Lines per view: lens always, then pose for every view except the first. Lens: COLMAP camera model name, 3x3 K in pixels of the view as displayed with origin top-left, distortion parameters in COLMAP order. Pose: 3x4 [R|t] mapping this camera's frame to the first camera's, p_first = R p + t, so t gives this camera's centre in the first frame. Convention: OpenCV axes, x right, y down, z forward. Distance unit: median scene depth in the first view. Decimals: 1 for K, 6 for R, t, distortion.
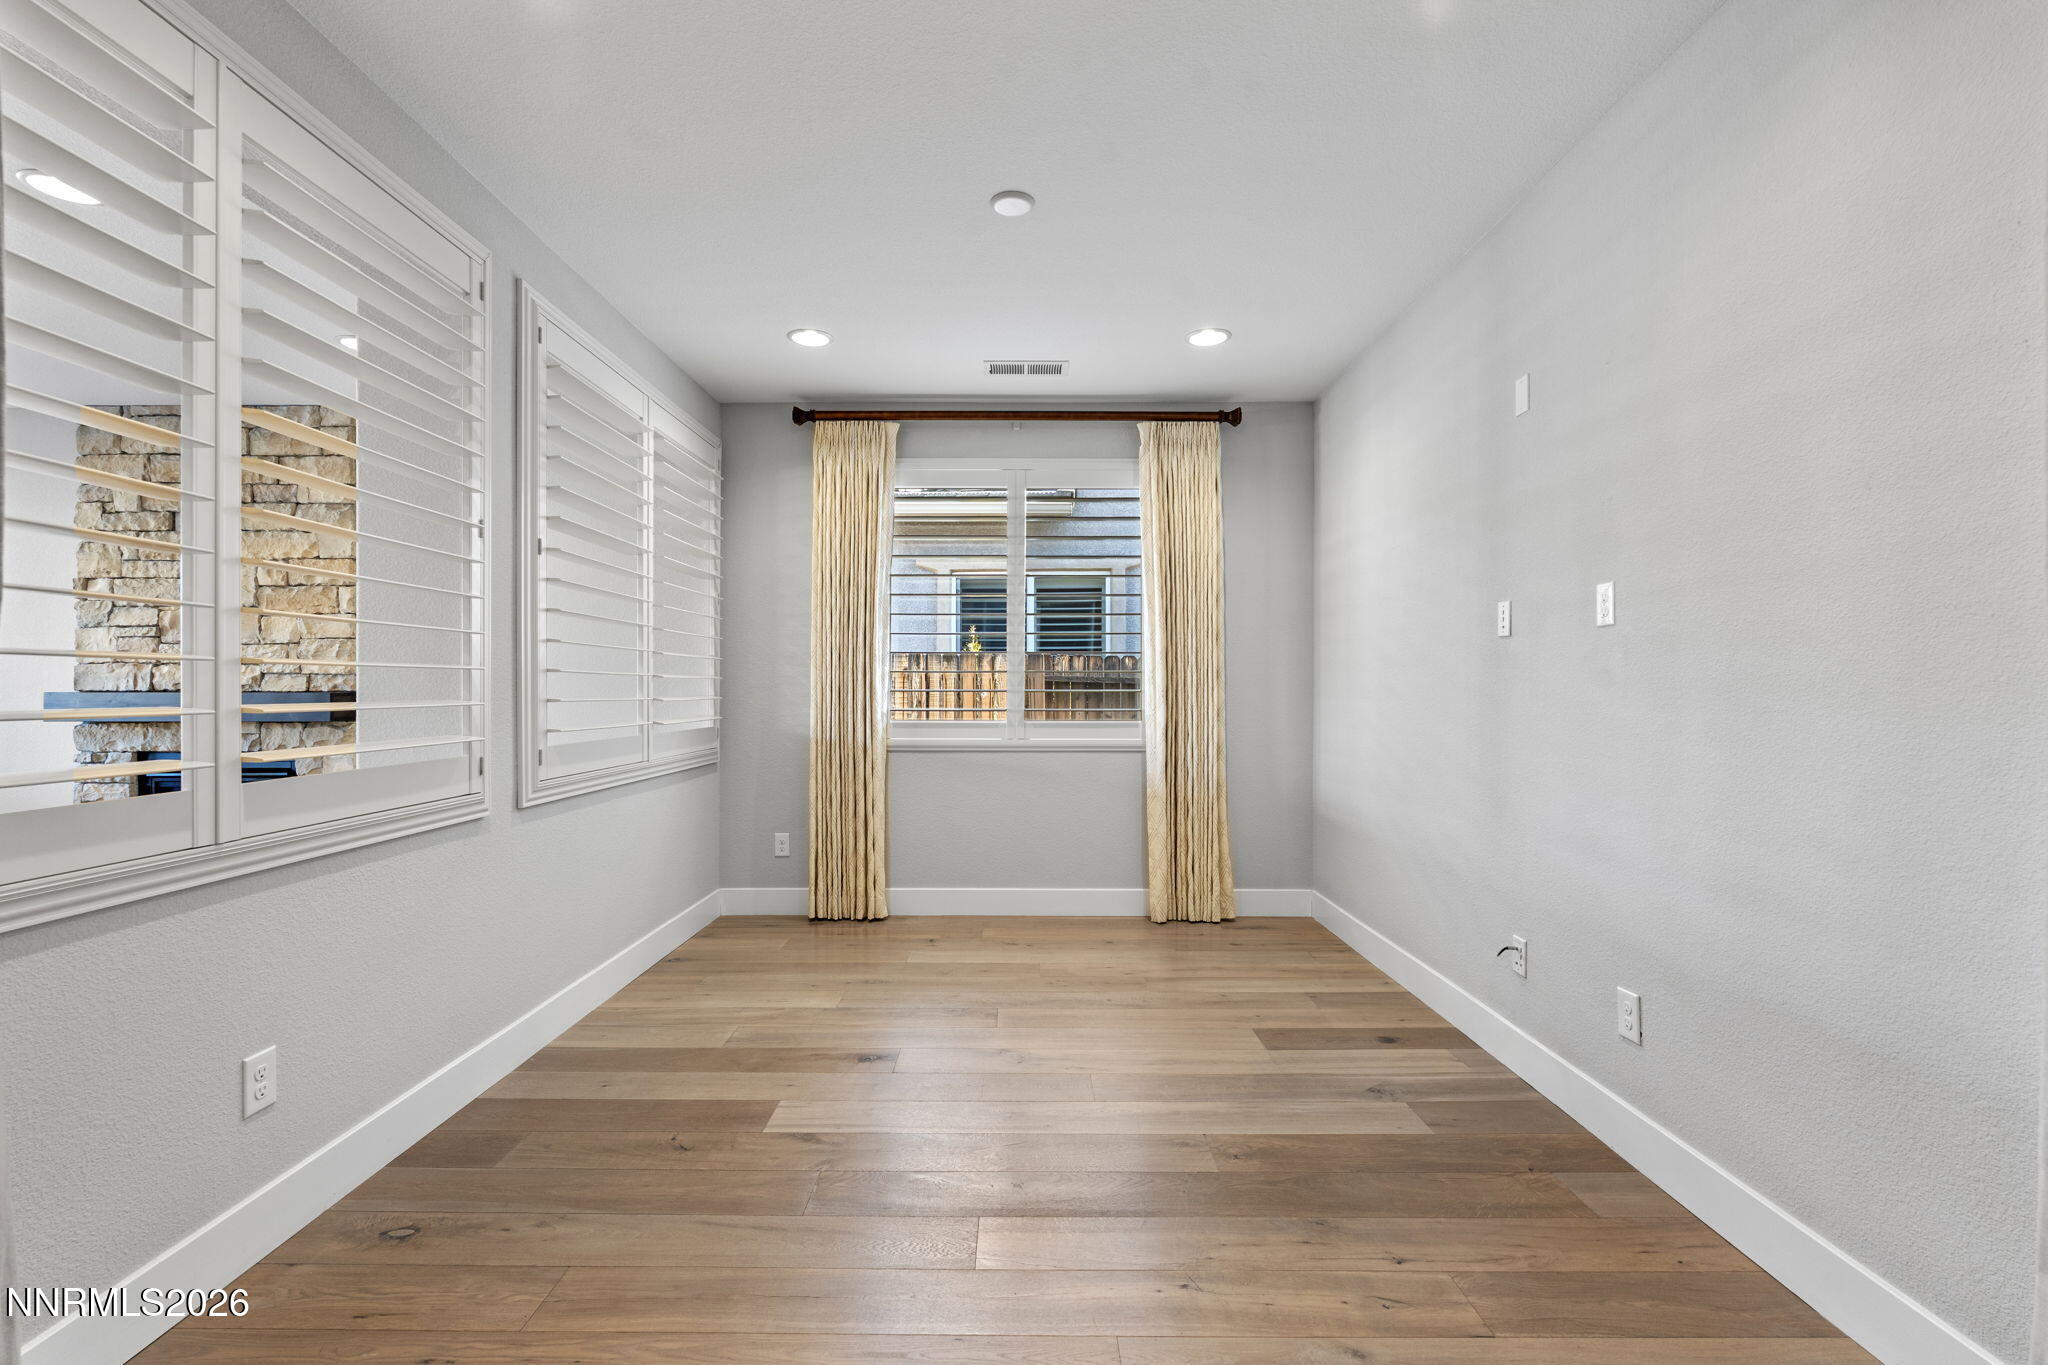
lens RADIAL K [[886.0, 0, 1018.9], [0, 886.0, 686.7], [0, 0, 1]] dist [-0.002890, -0.000245]
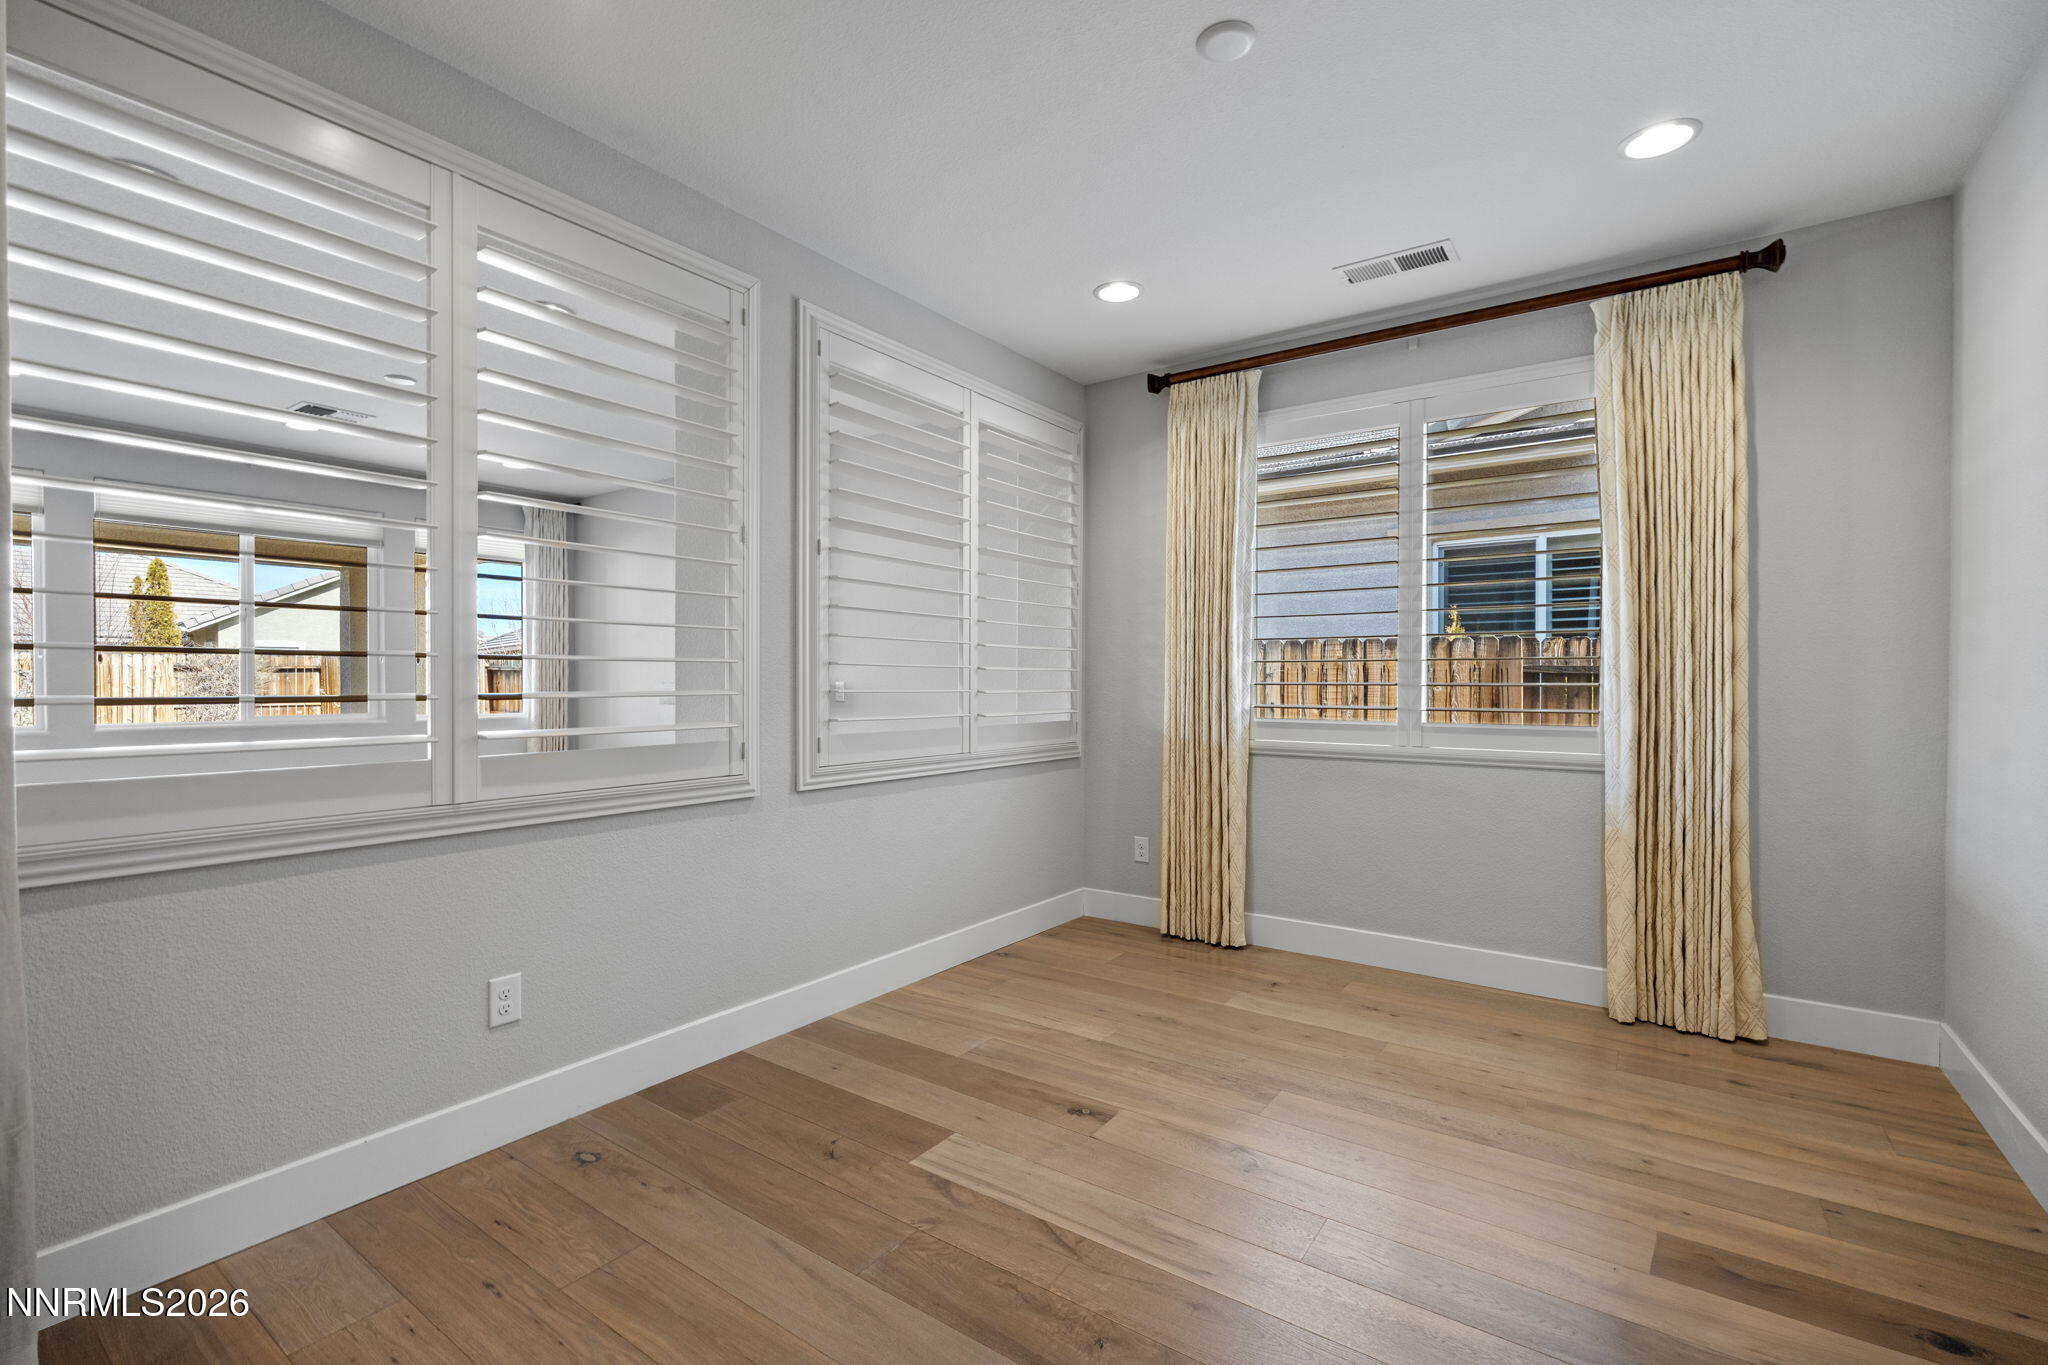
lens RADIAL K [[906.7, 0, 1019.4], [0, 906.7, 684.9], [0, 0, 1]] dist [-0.001292, 0.000067]
pose [[0.818293, 0.004187, -0.574786, 0.178283], [-0.001083, 0.999983, 0.005742, 0.000804], [0.574800, -0.004076, 0.818284, 0.154623]]
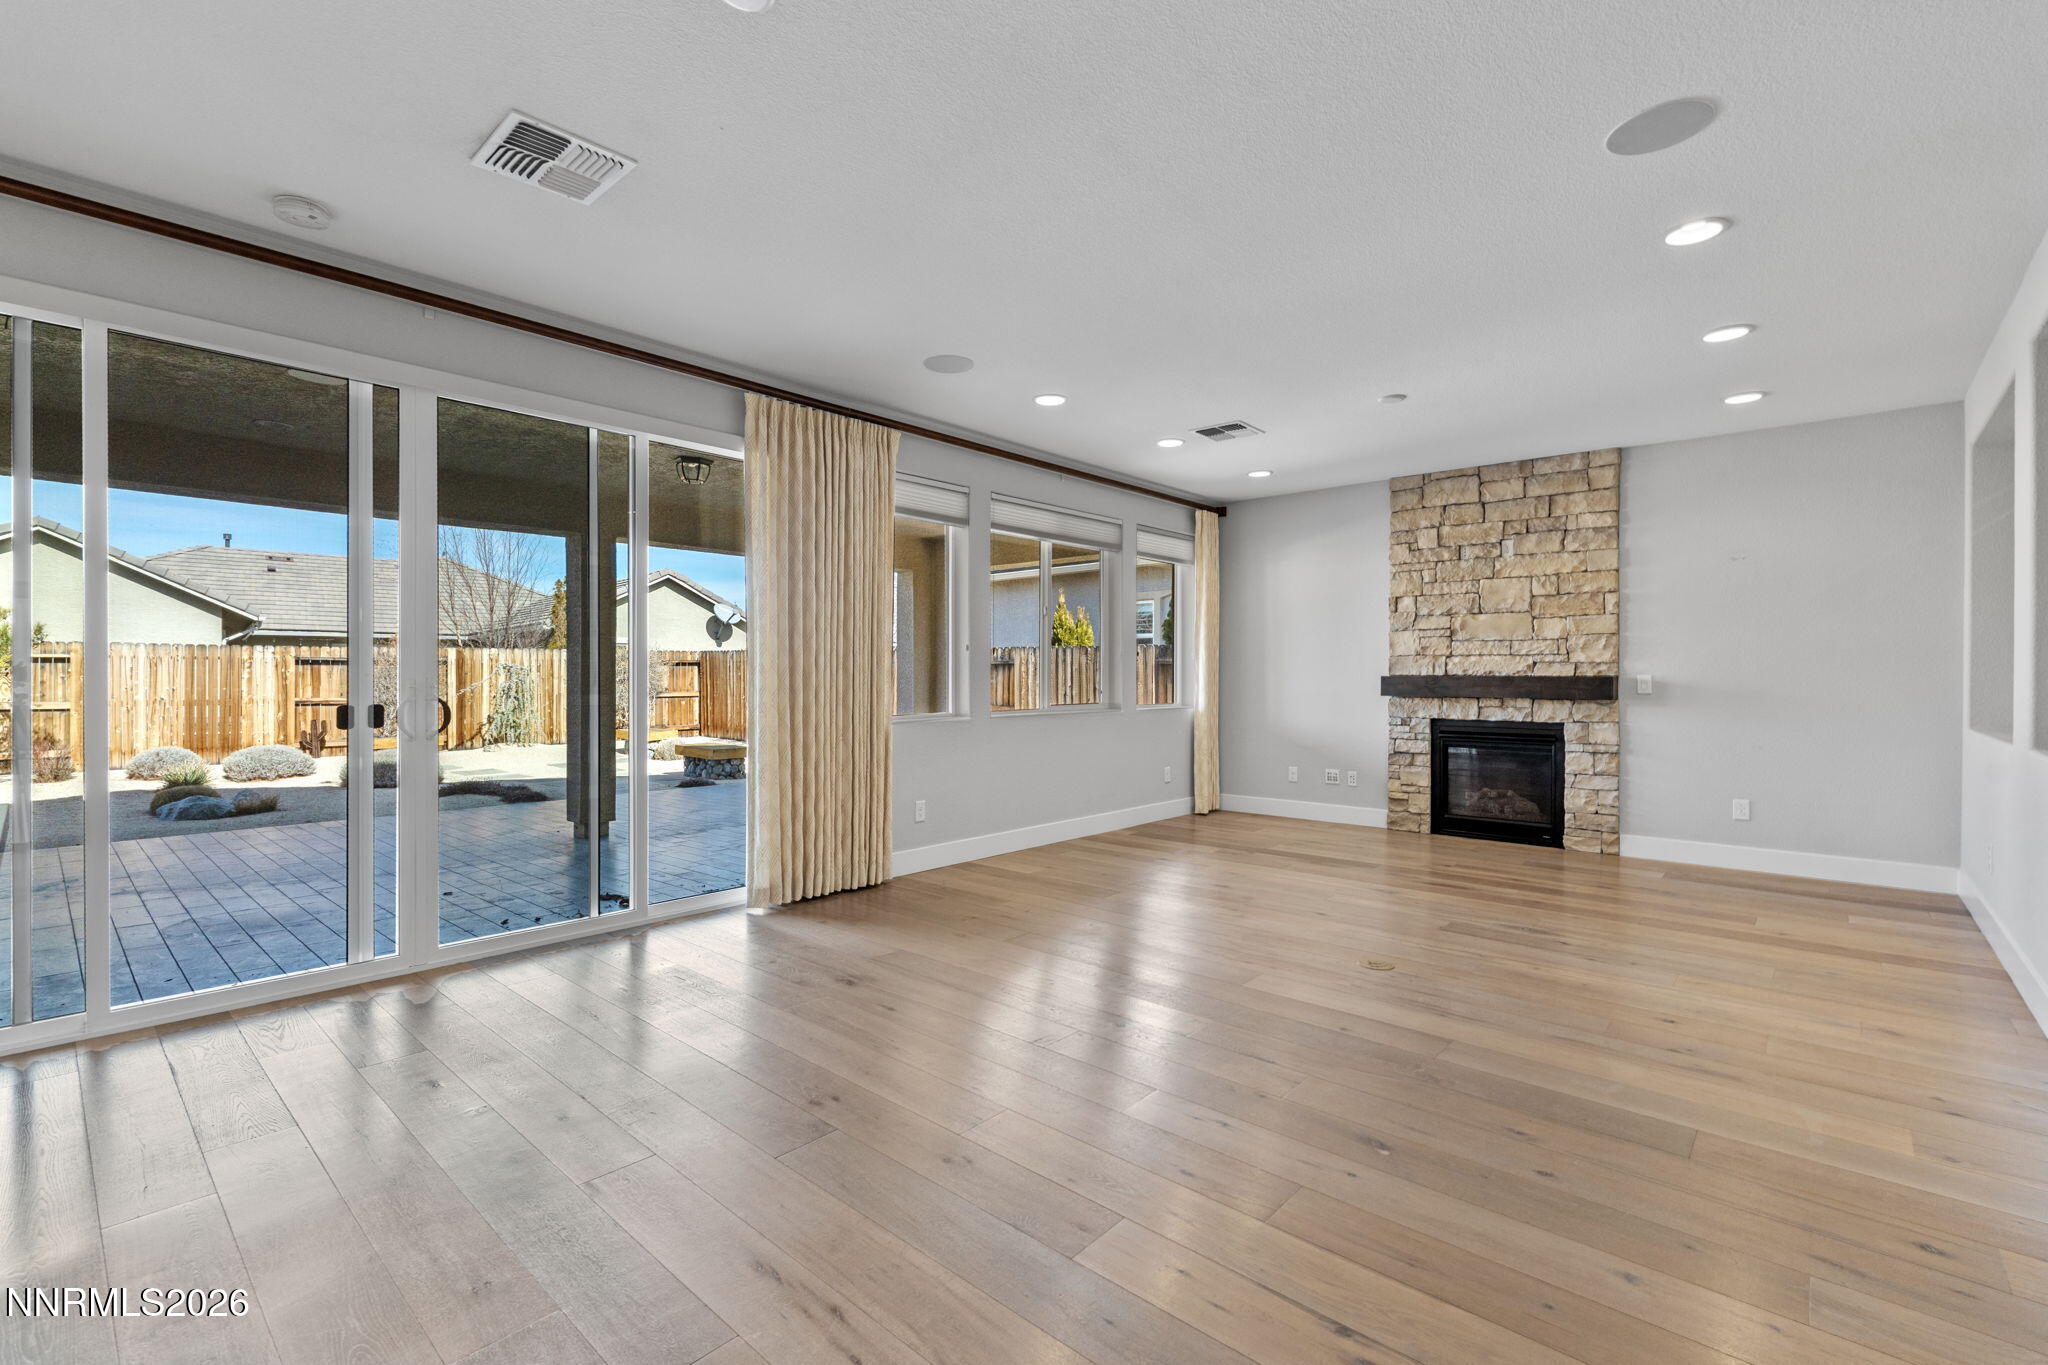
lens RADIAL K [[904.3, 0, 1017.8], [0, 904.3, 679.5], [0, 0, 1]] dist [-0.000051, 0.000265]
pose [[0.748384, 0.005561, -0.663243, -0.558509], [-0.002484, 0.999981, 0.005581, 0.005051], [0.663261, -0.002530, 0.748384, -0.536227]]
